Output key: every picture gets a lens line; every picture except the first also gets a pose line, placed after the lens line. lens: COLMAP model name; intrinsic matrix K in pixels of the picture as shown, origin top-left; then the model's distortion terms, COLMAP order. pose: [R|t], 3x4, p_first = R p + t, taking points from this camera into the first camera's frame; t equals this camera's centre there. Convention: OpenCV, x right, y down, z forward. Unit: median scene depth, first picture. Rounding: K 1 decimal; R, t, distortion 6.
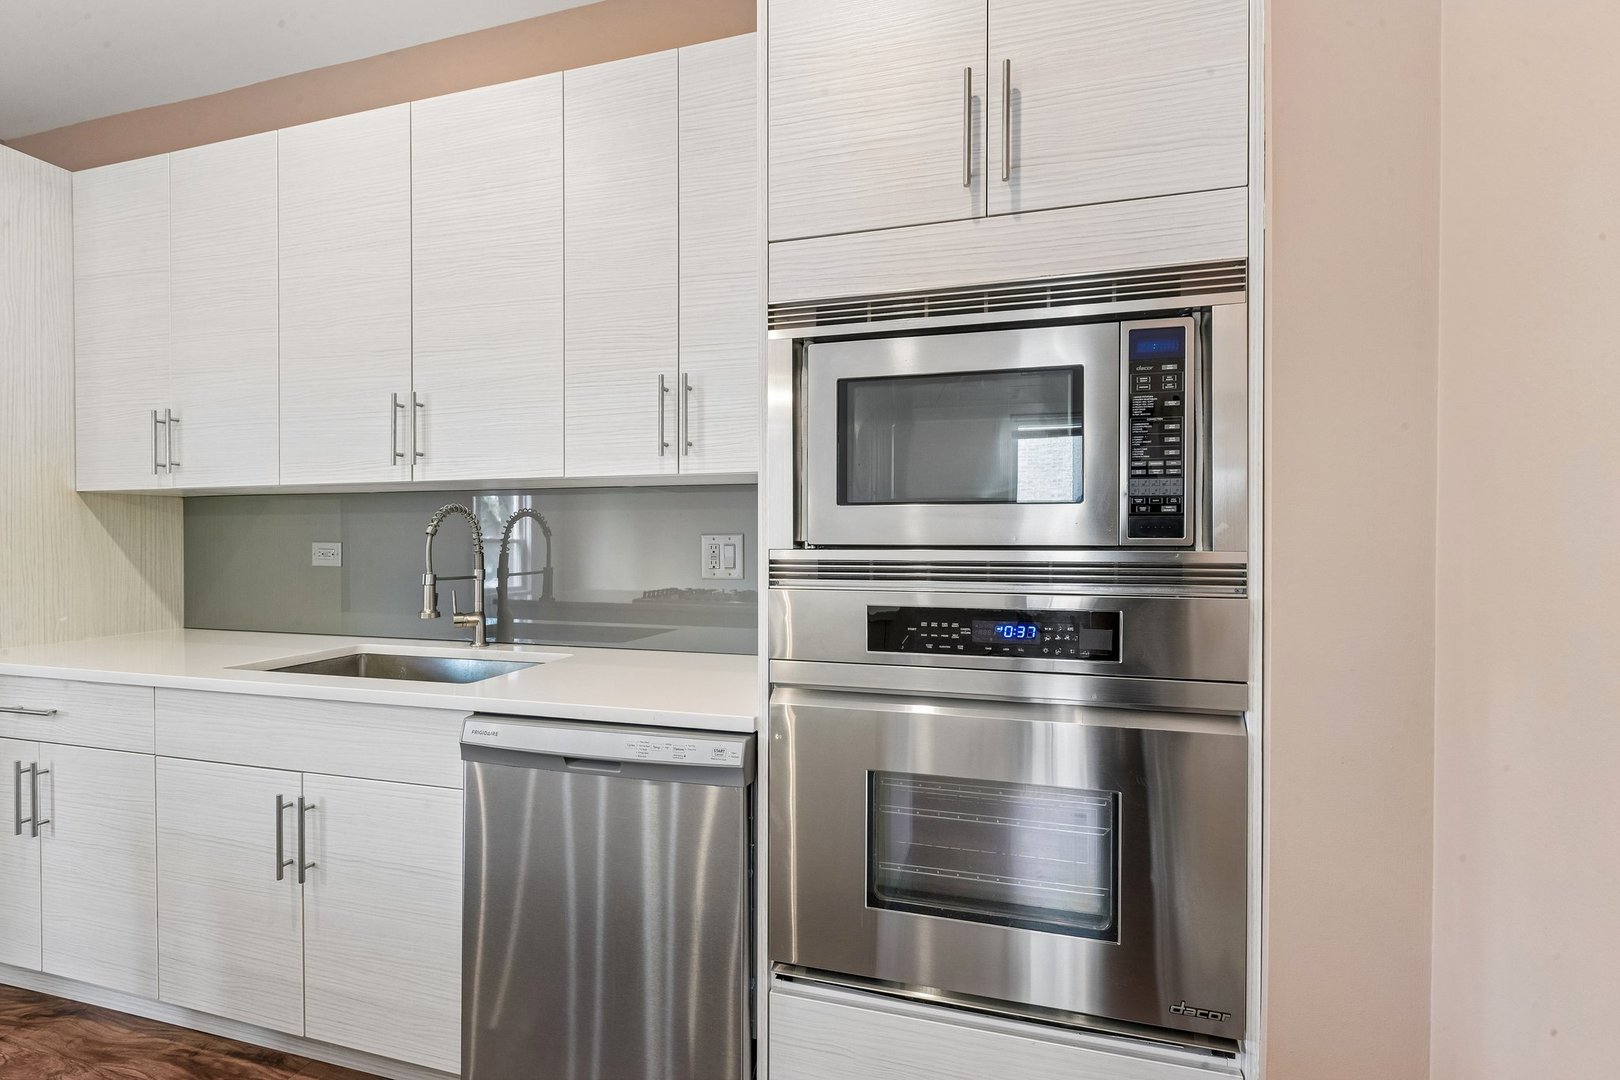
lens RADIAL K [[727.4, 0, 813.3], [0, 727.4, 543.0], [0, 0, 1]] dist [0.004248, -0.001208]
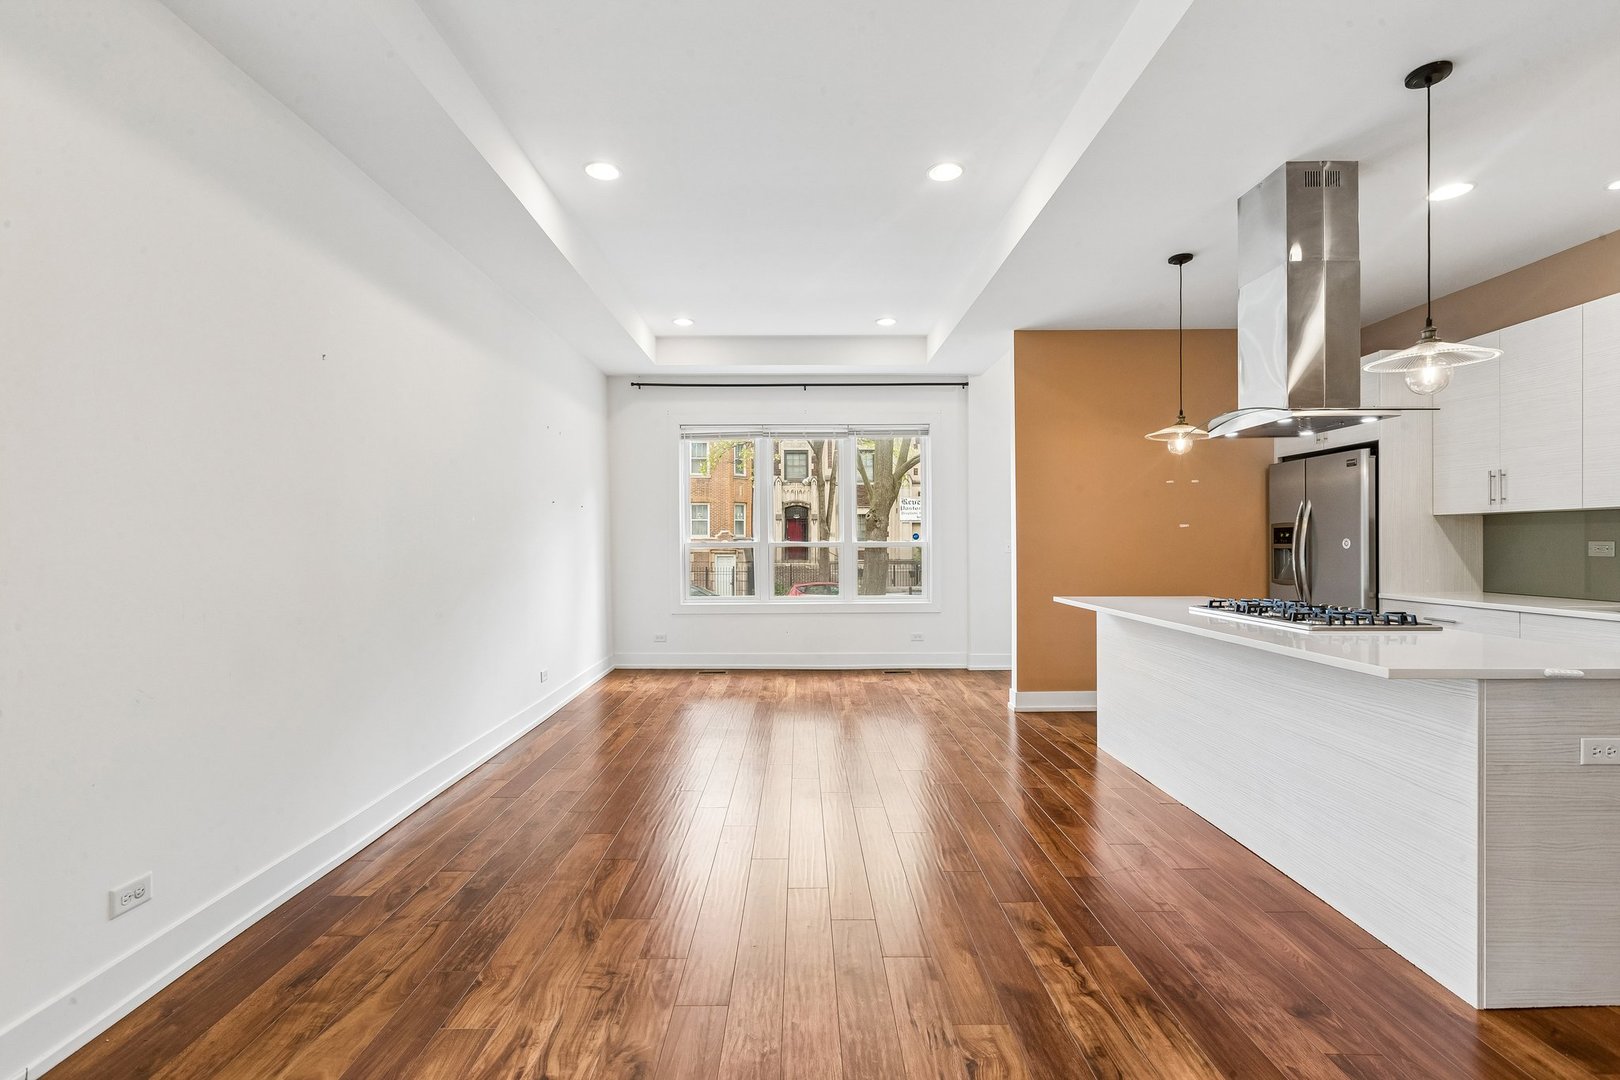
lens RADIAL K [[727.4, 0, 801.6], [0, 727.4, 539.9], [0, 0, 1]] dist [0.004248, -0.001208]
pose [[0.276622, -0.005421, -0.960964, 0.675435], [0.001335, 0.999985, -0.005257, 0.005214], [0.960978, 0.000171, 0.276625, -2.021863]]
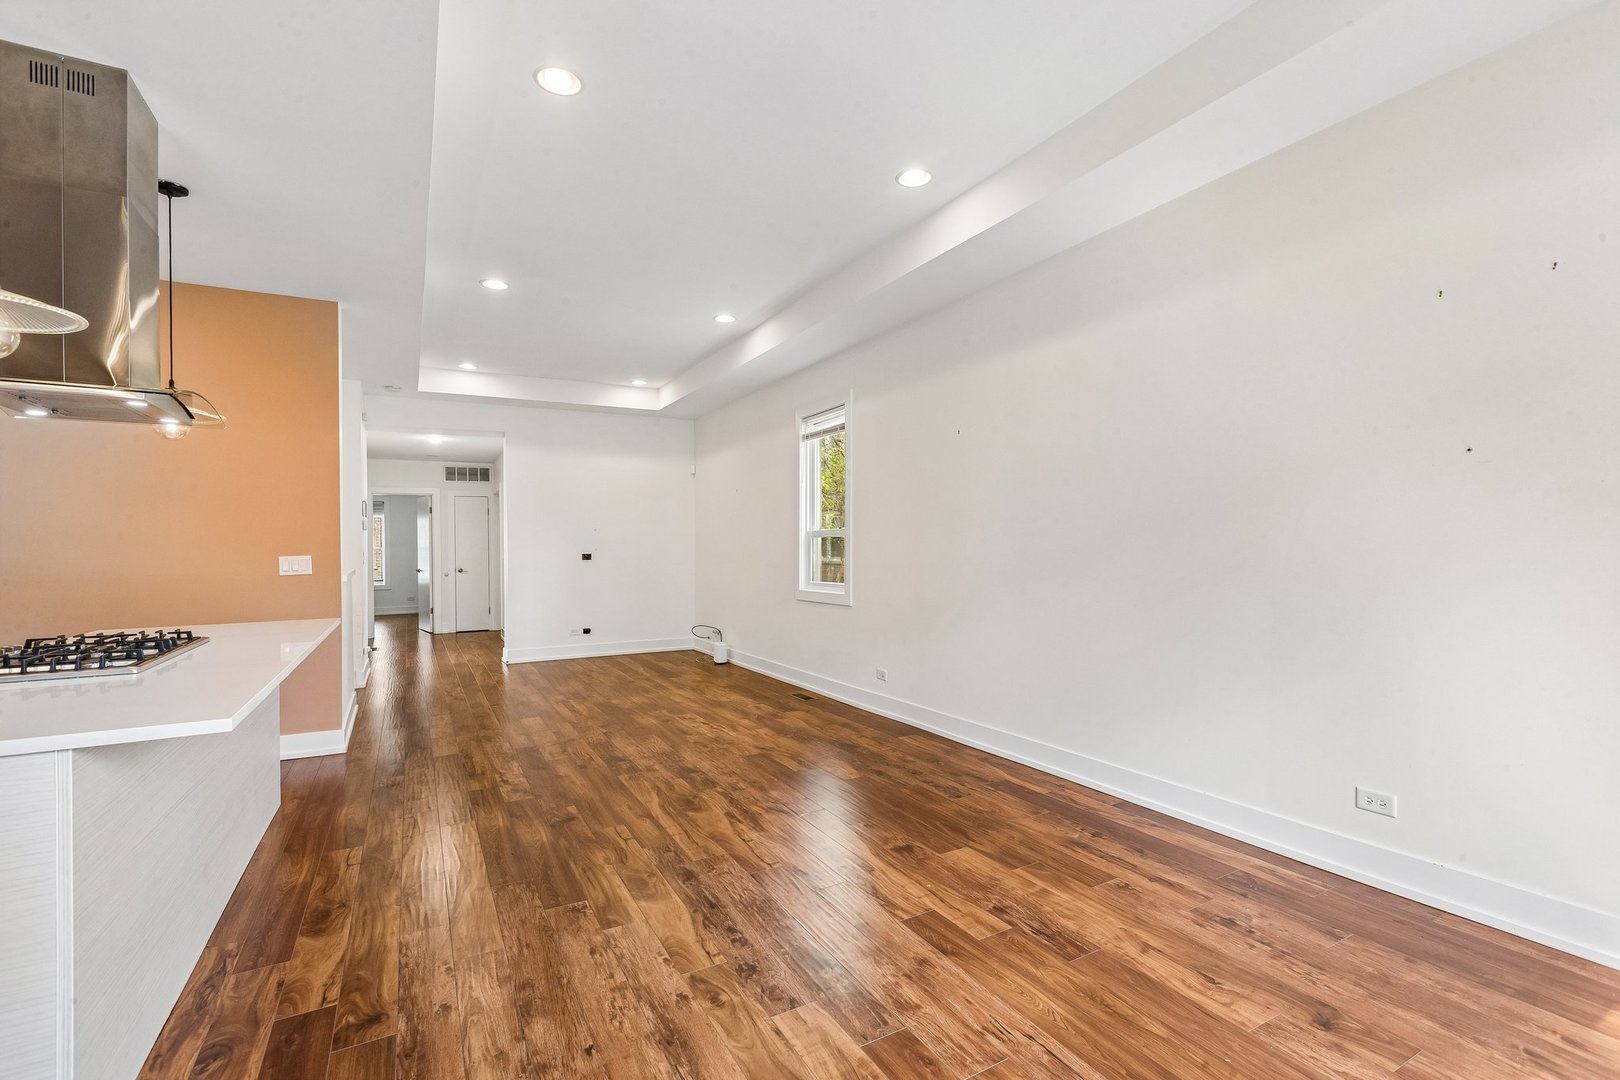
lens RADIAL K [[727.4, 0, 807.1], [0, 727.4, 542.5], [0, 0, 1]] dist [0.004248, -0.001208]
pose [[-0.701359, 0.010051, 0.712738, -3.831220], [0.012491, 0.999920, -0.001809, -0.013143], [-0.712699, 0.007634, -0.701428, 0.252027]]
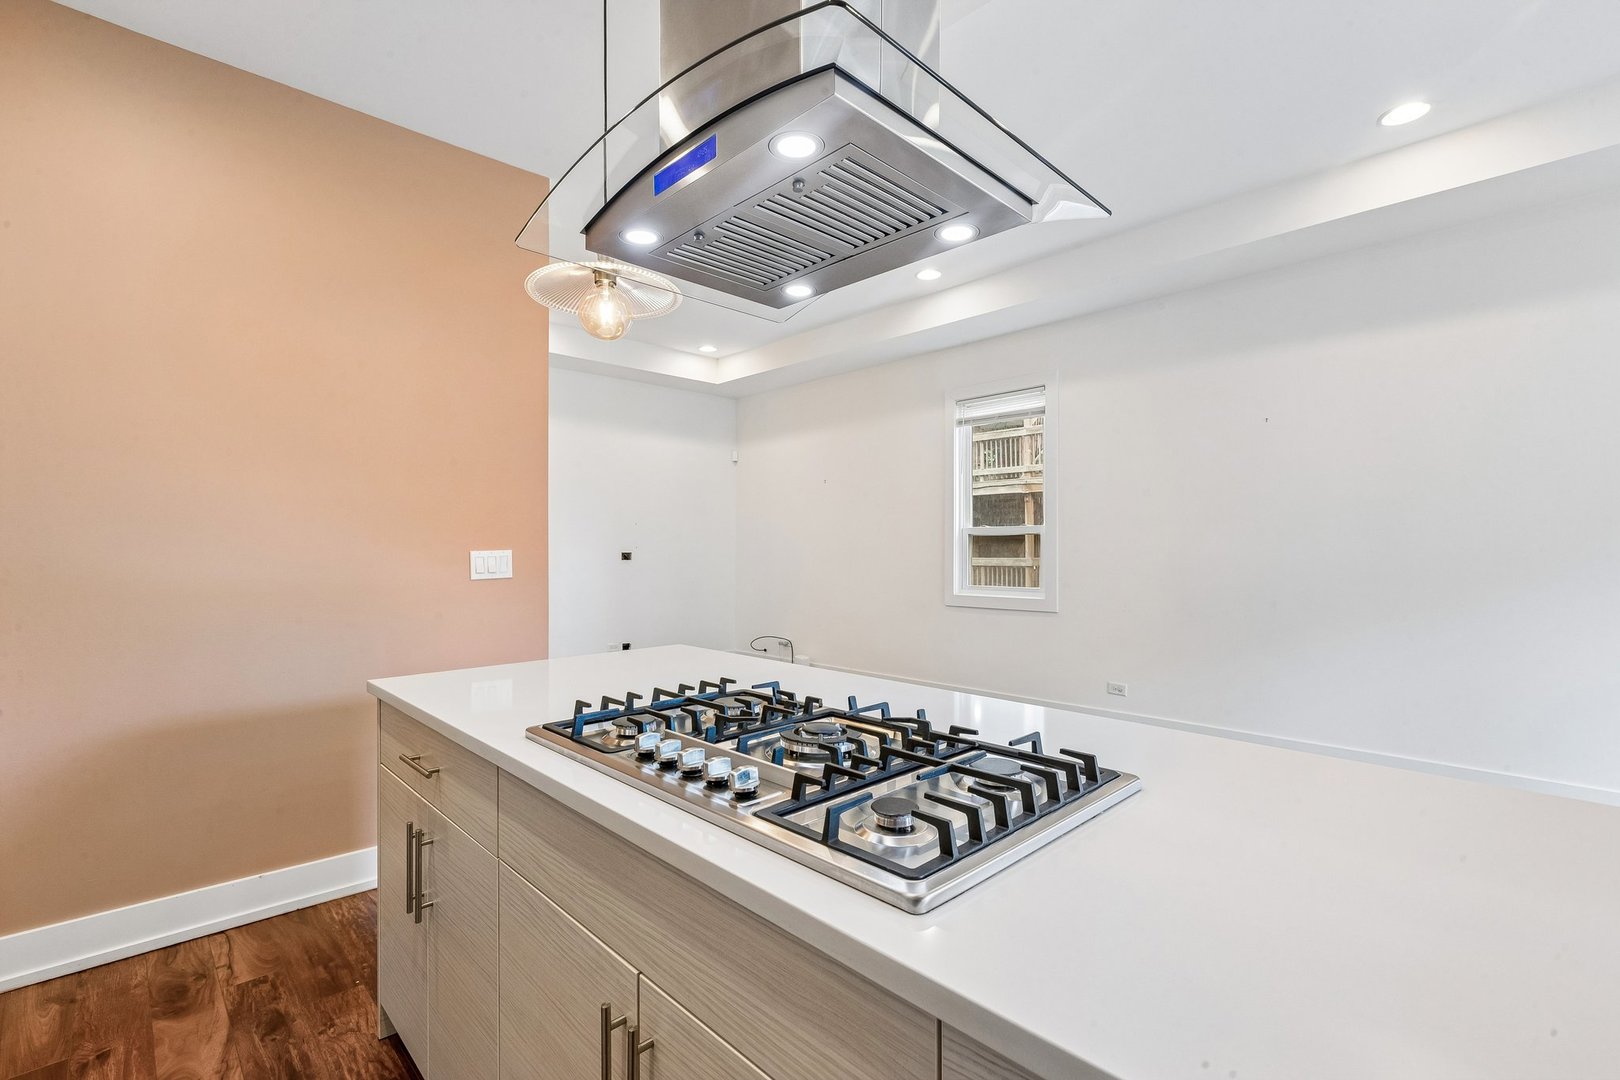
lens RADIAL K [[727.4, 0, 807.4], [0, 727.4, 546.1], [0, 0, 1]] dist [0.004248, -0.001208]
pose [[-0.864020, 0.001421, 0.503455, -1.686785], [0.002267, 0.999997, 0.001067, 0.001379], [-0.503452, 0.002063, -0.864021, 1.033212]]
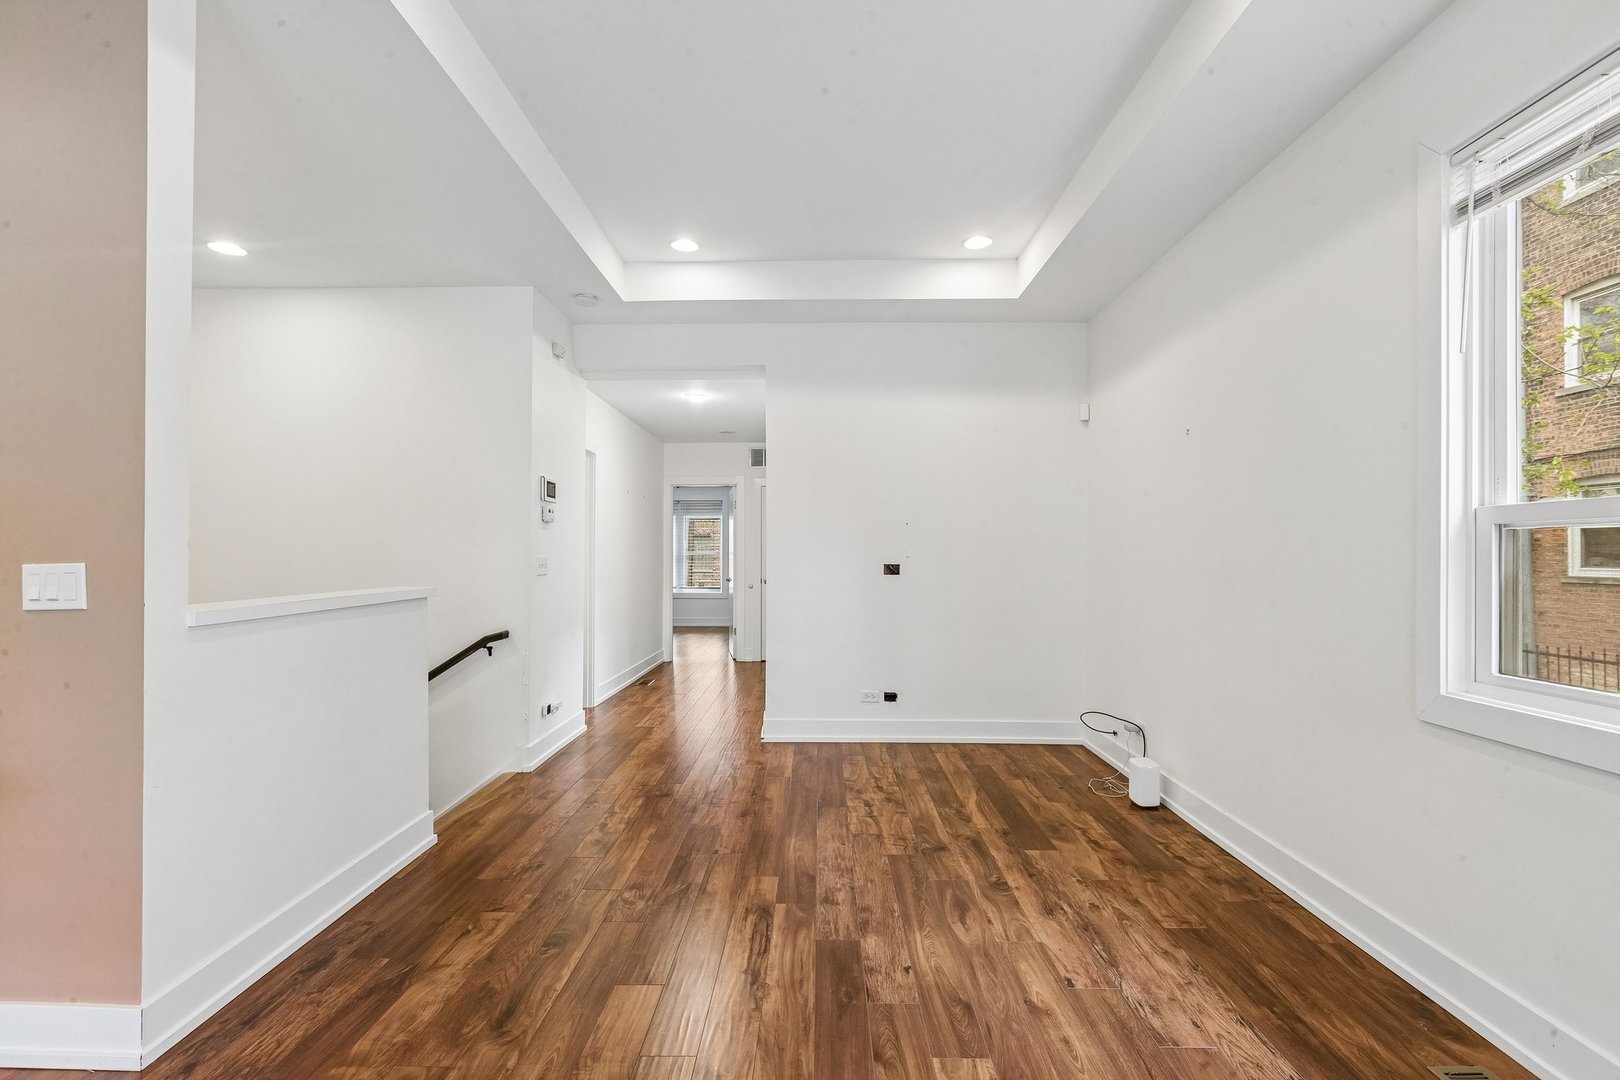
lens RADIAL K [[727.4, 0, 806.3], [0, 727.4, 544.0], [0, 0, 1]] dist [0.004248, -0.001208]
pose [[-0.254319, 0.012693, 0.967037, -1.415372], [0.000464, 0.999915, -0.013002, -0.004516], [-0.967120, -0.002858, -0.254303, -1.482577]]
